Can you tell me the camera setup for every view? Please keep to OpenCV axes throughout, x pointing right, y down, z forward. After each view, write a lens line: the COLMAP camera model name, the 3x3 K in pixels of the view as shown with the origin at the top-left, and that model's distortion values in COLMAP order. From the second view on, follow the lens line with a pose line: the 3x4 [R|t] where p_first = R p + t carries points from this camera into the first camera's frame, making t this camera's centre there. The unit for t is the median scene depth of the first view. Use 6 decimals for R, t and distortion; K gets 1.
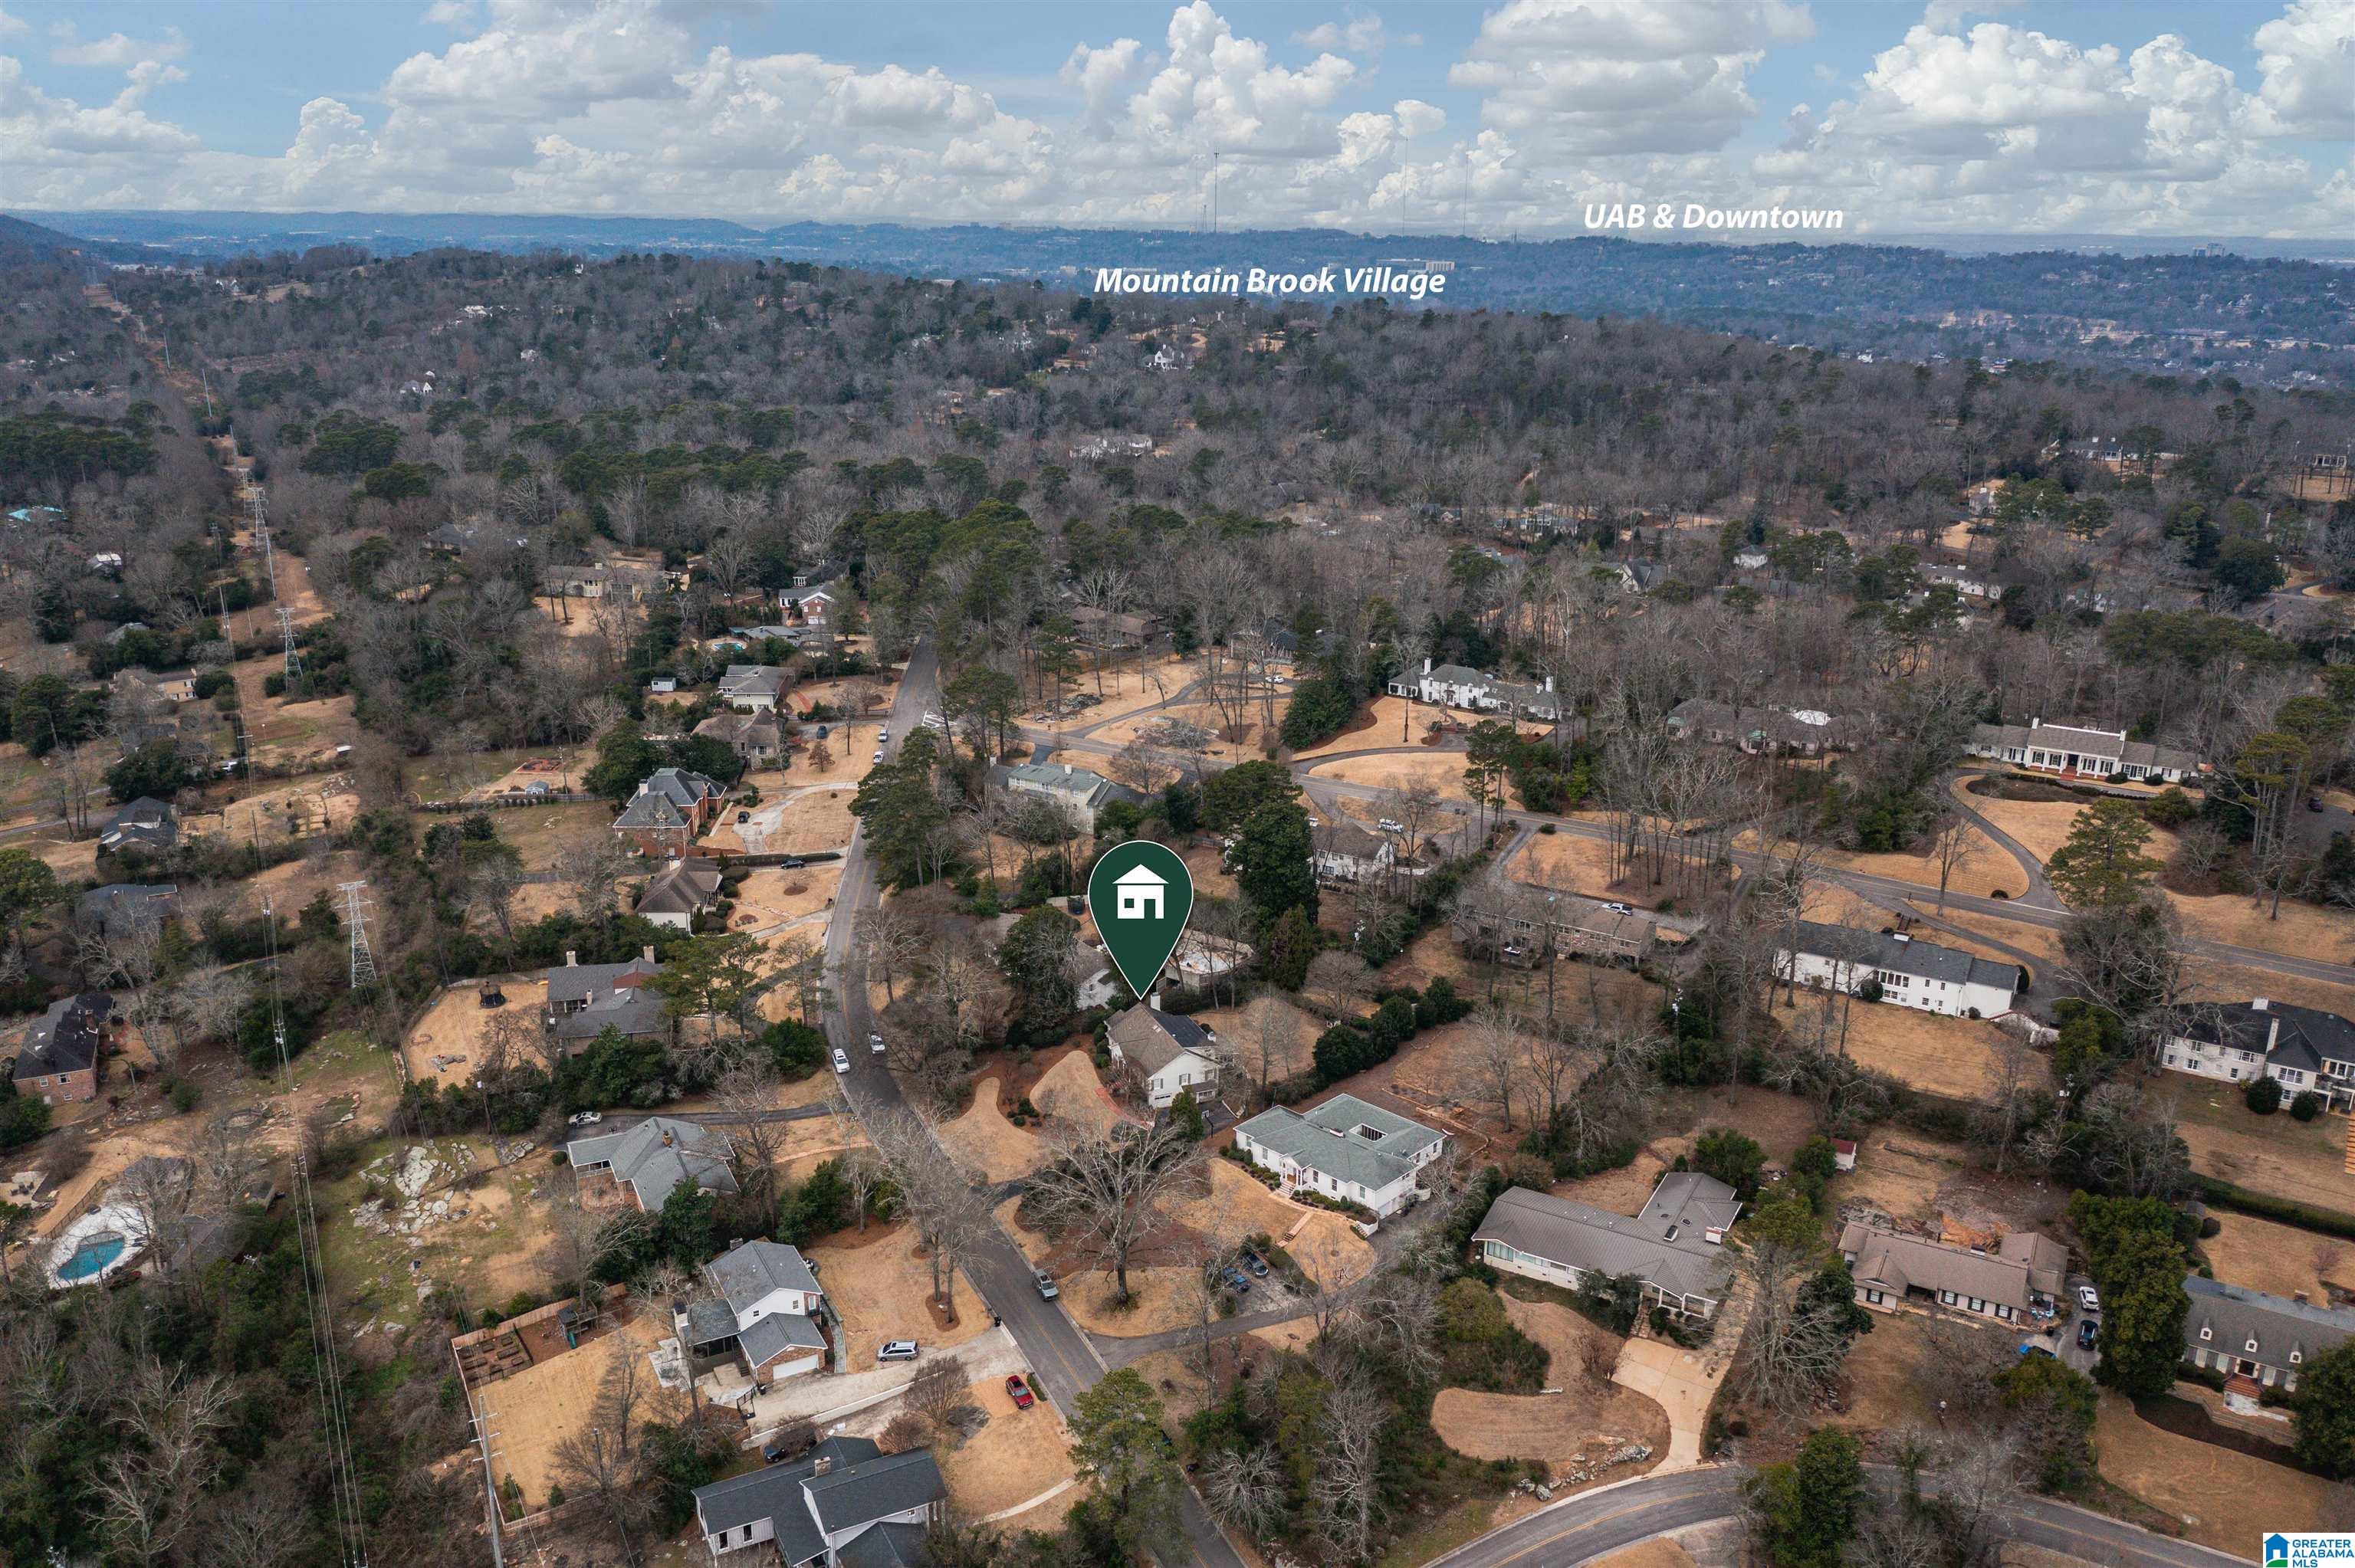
lens RADIAL K [[1829.5, 0, 1172.0], [0, 1829.5, 834.2], [0, 0, 1]] dist [-0.014448, -0.000126]
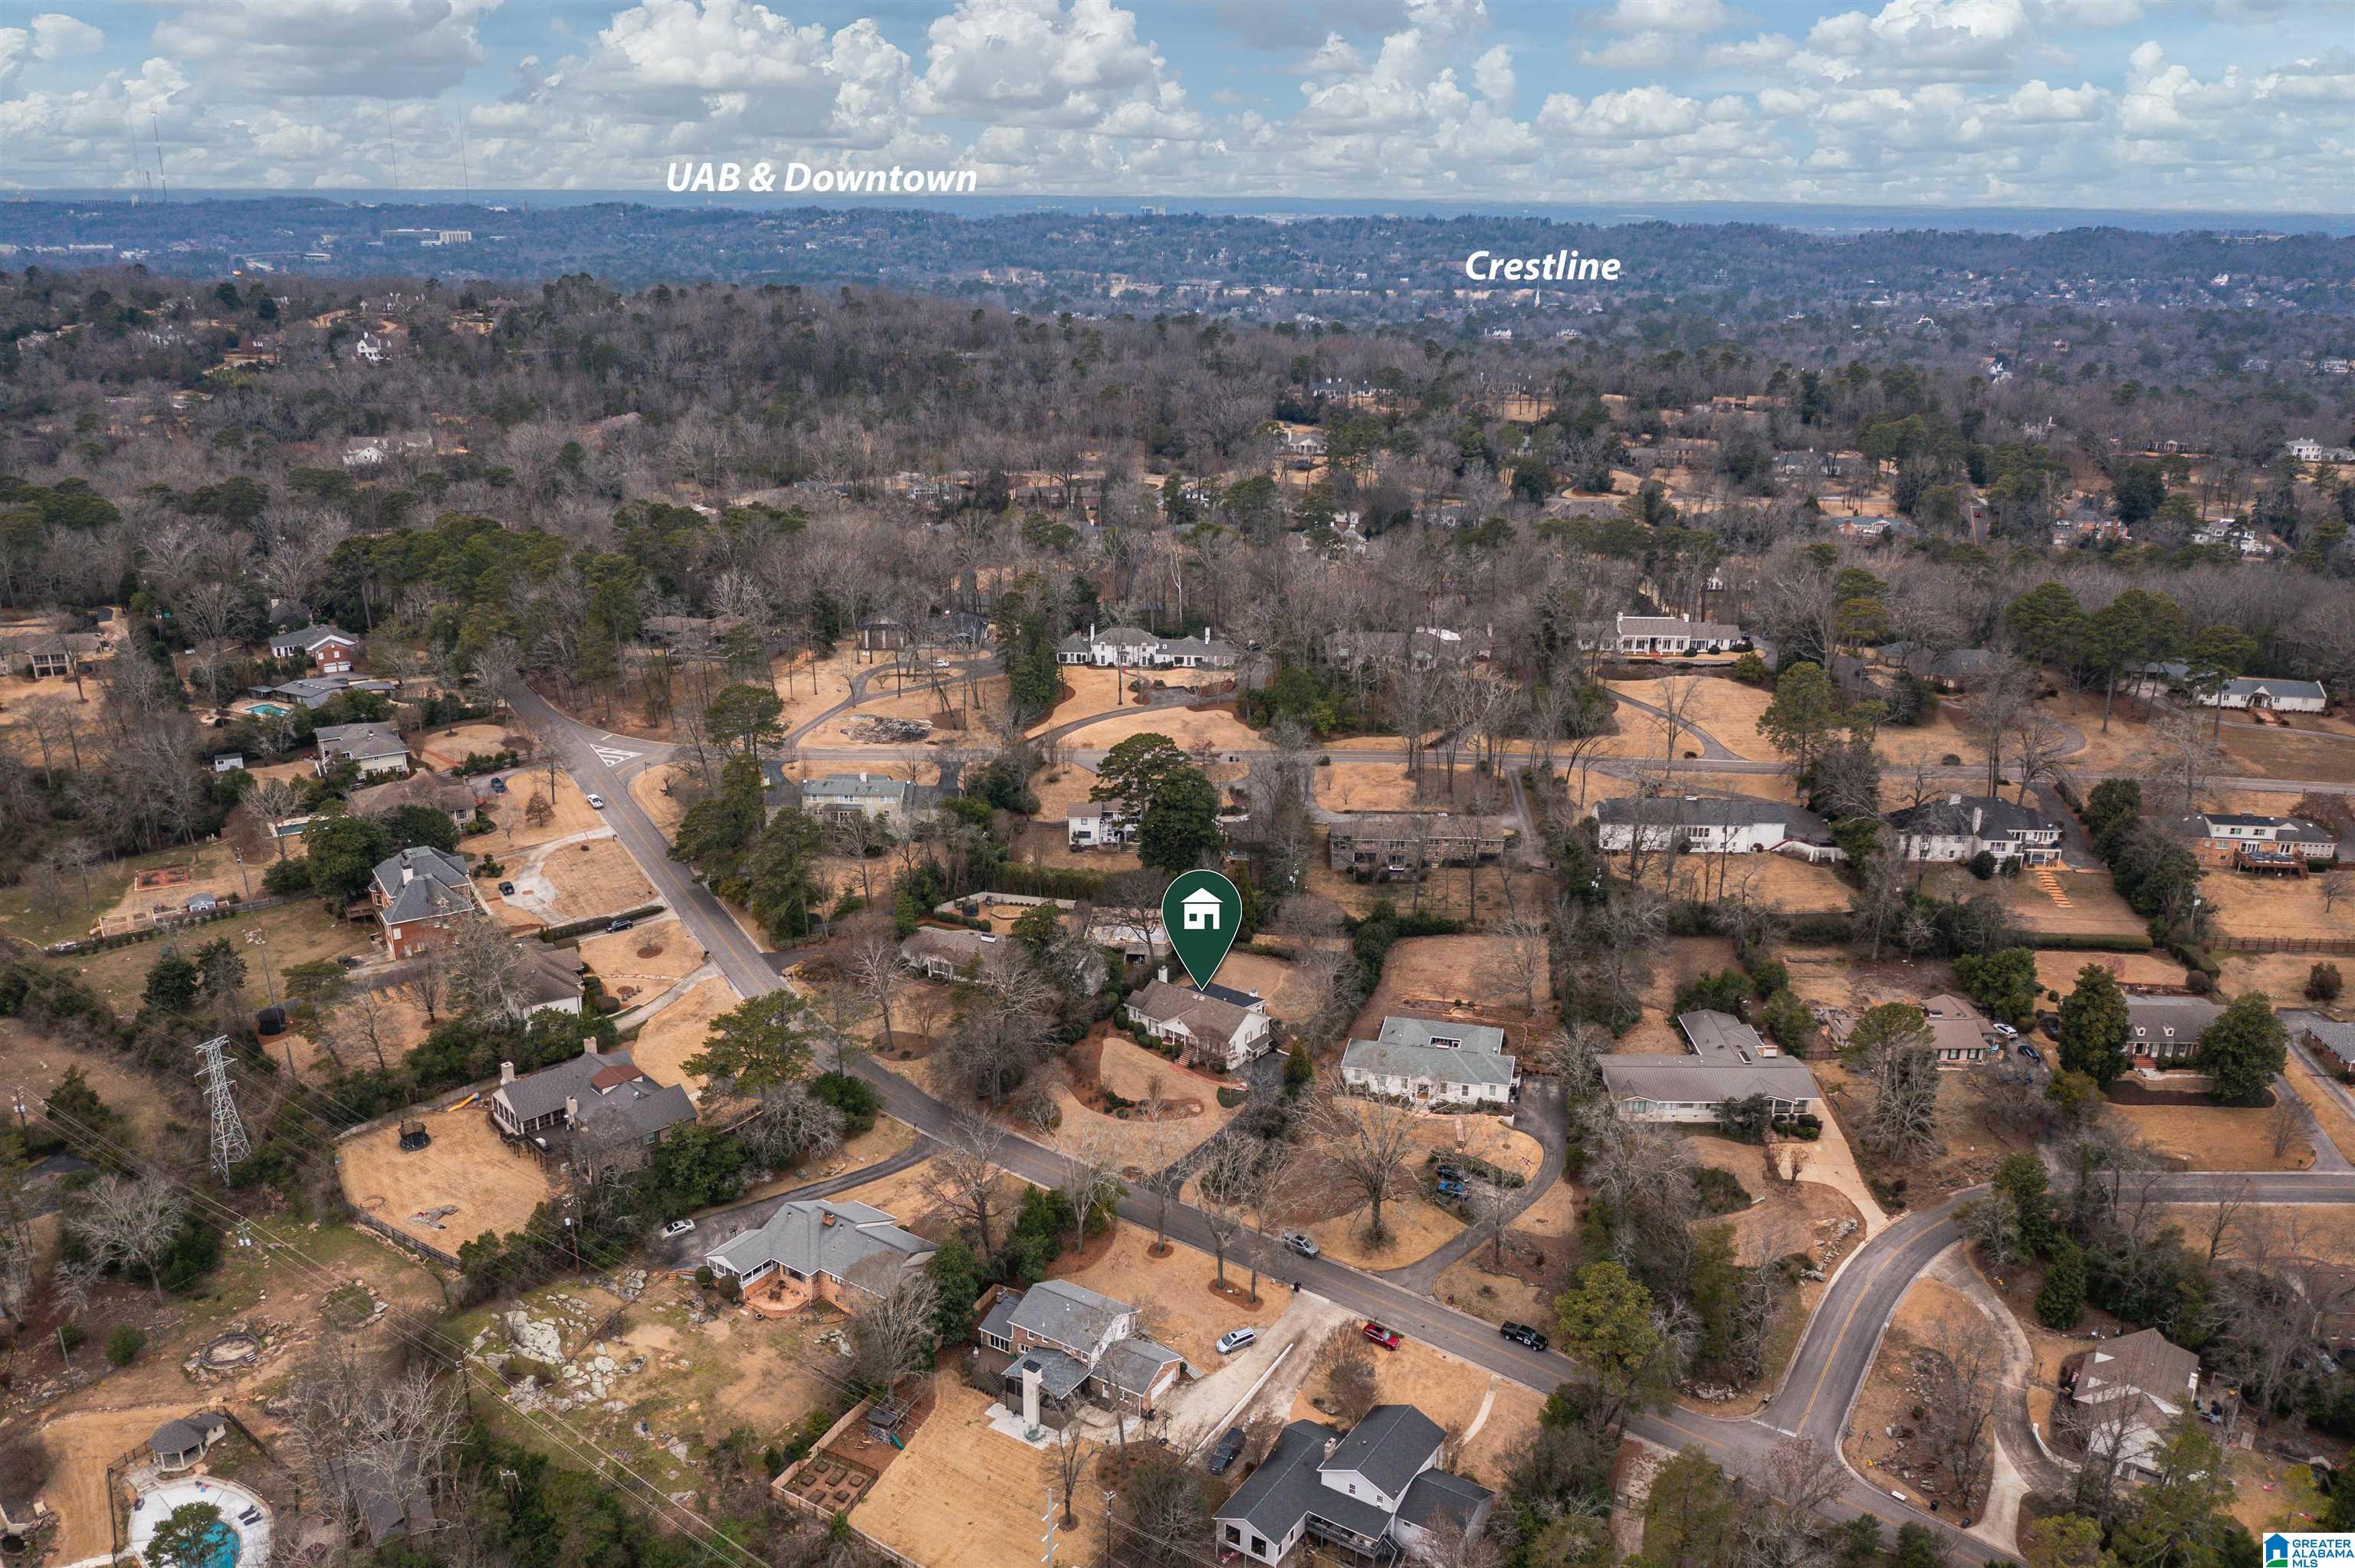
lens RADIAL K [[1829.5, 0, 1172.0], [0, 1829.5, 834.2], [0, 0, 1]] dist [-0.014448, -0.000126]
pose [[0.867696, -0.169180, 0.467420, -0.520818], [0.159978, 0.985316, 0.059654, -0.052363], [-0.470649, 0.023015, 0.882020, 0.095864]]
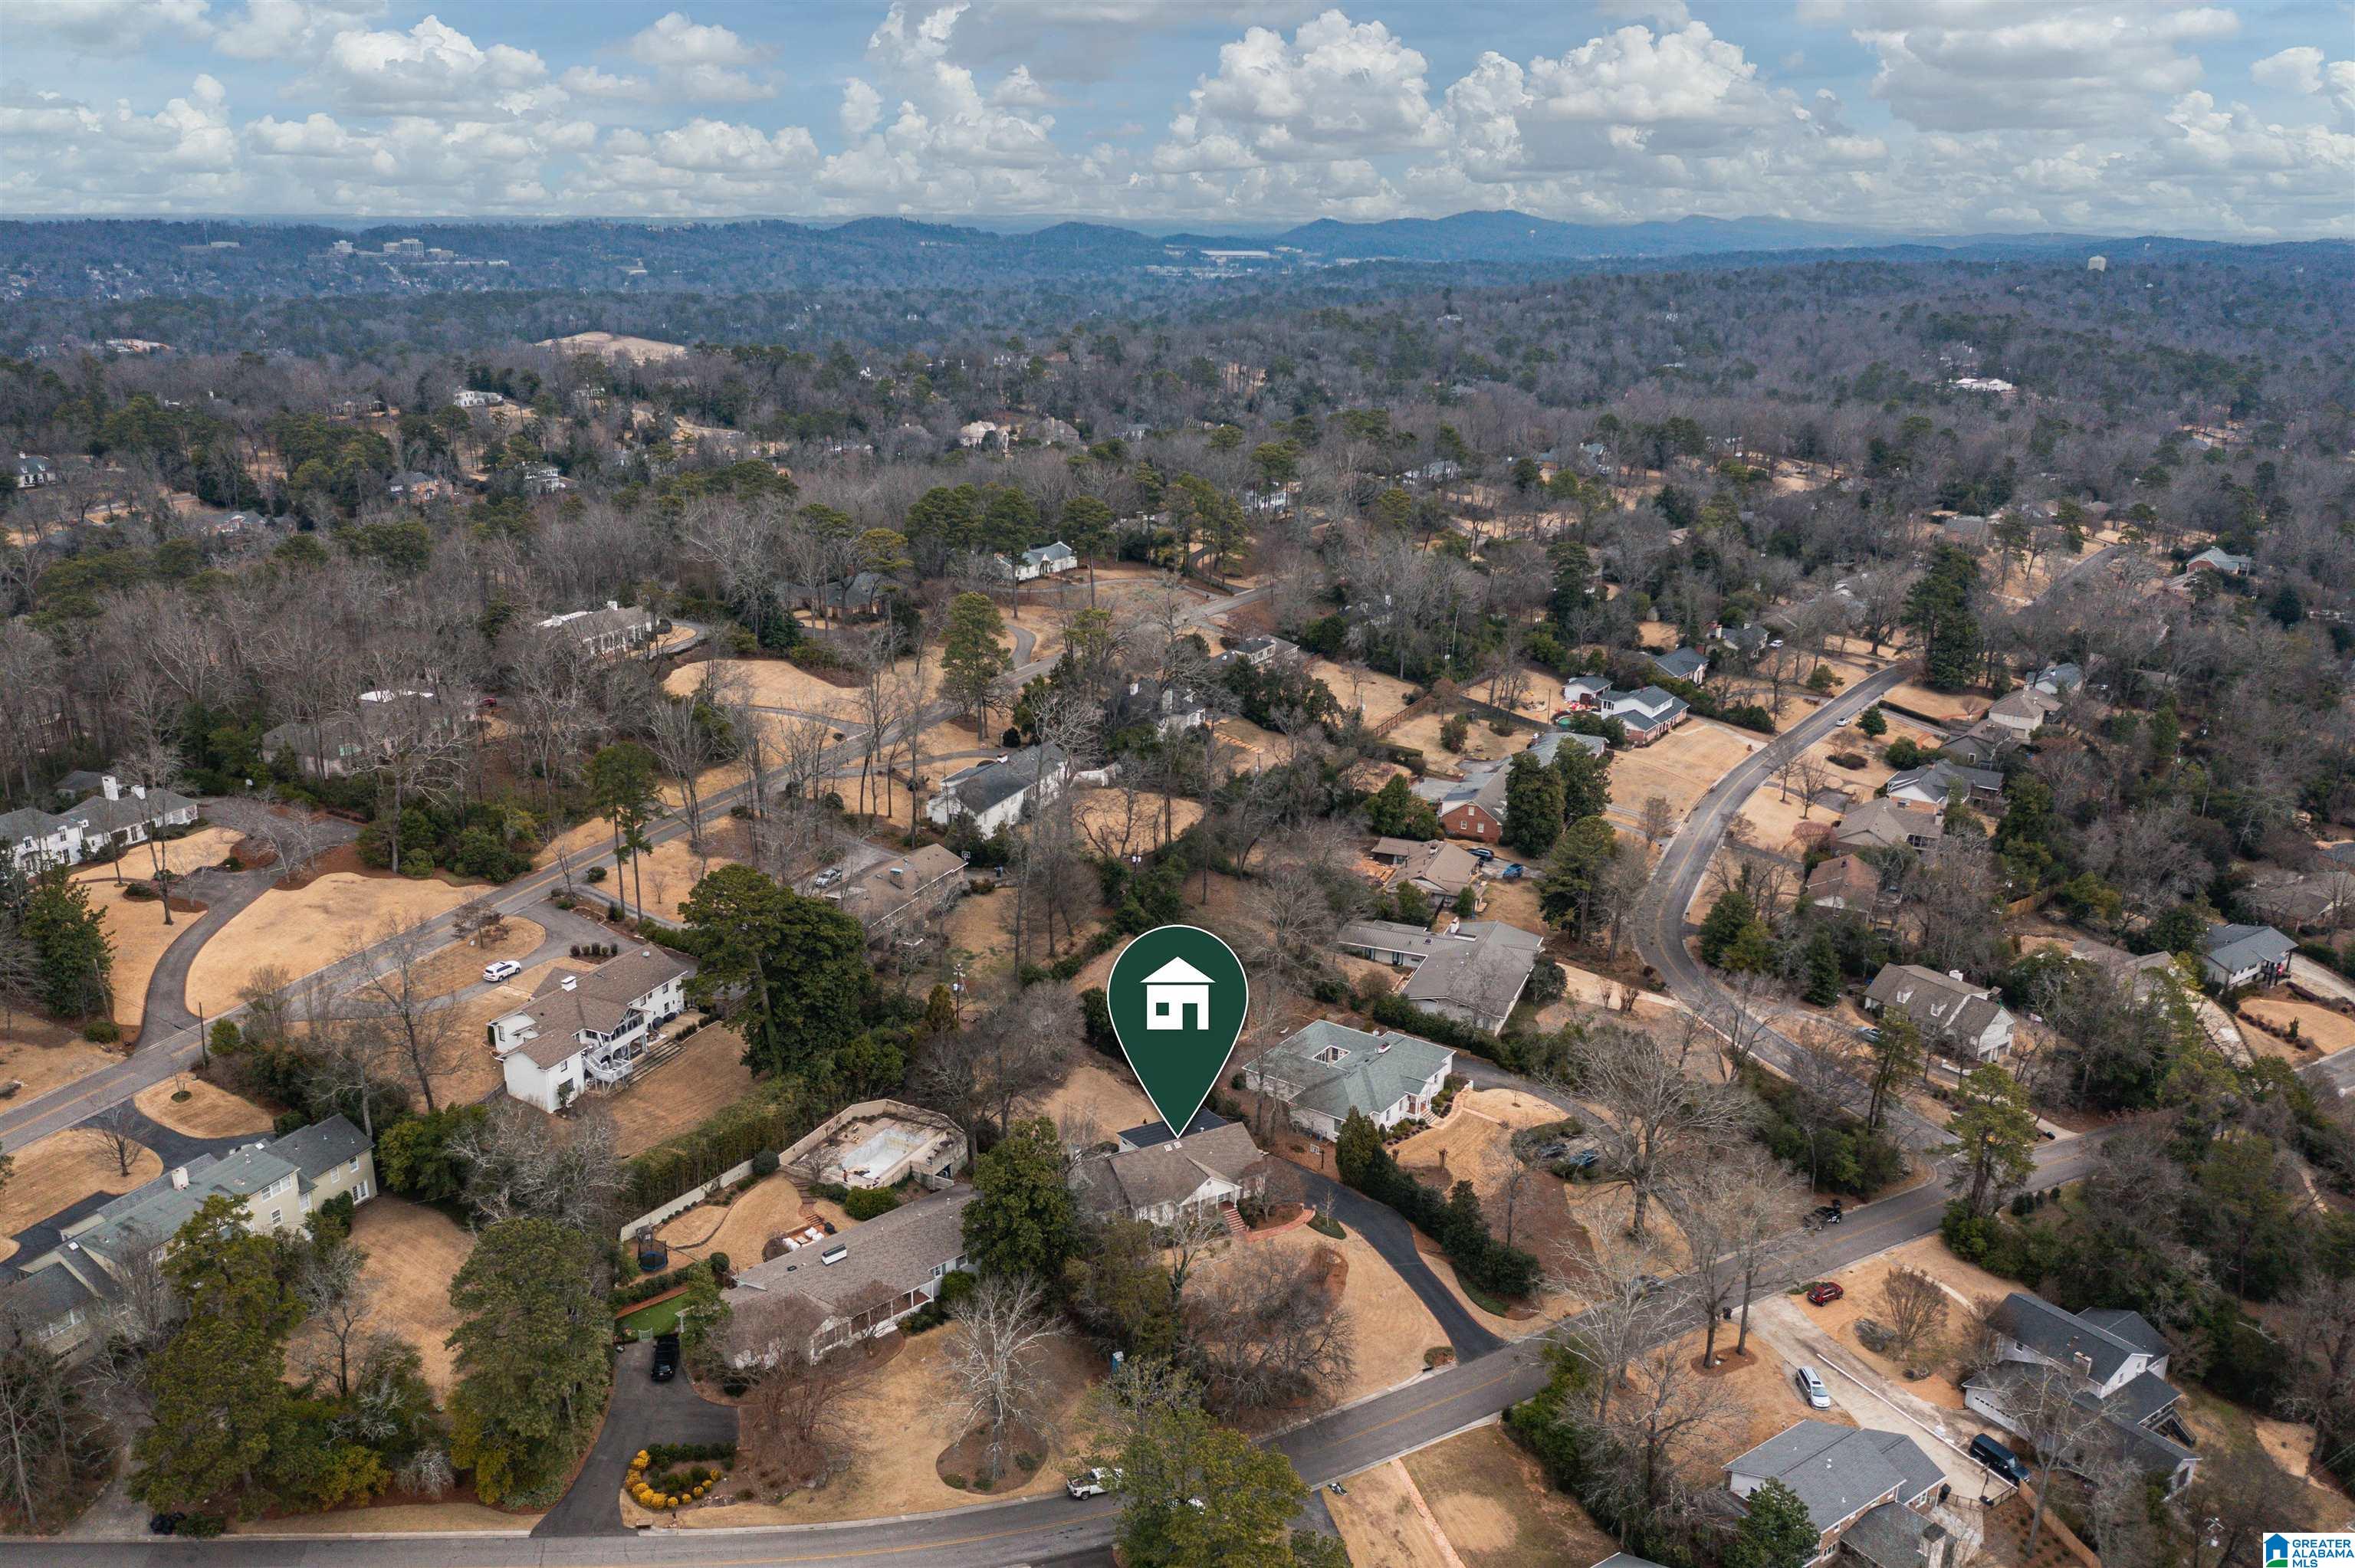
lens RADIAL K [[1853.9, 0, 1181.5], [0, 1853.9, 783.8], [0, 0, 1]] dist [-0.021258, 0.006836]
pose [[-0.139244, -0.302606, 0.942890, -0.704934], [0.302273, 0.893733, 0.331469, -0.284581], [-0.942996, 0.331165, -0.032978, 1.032857]]
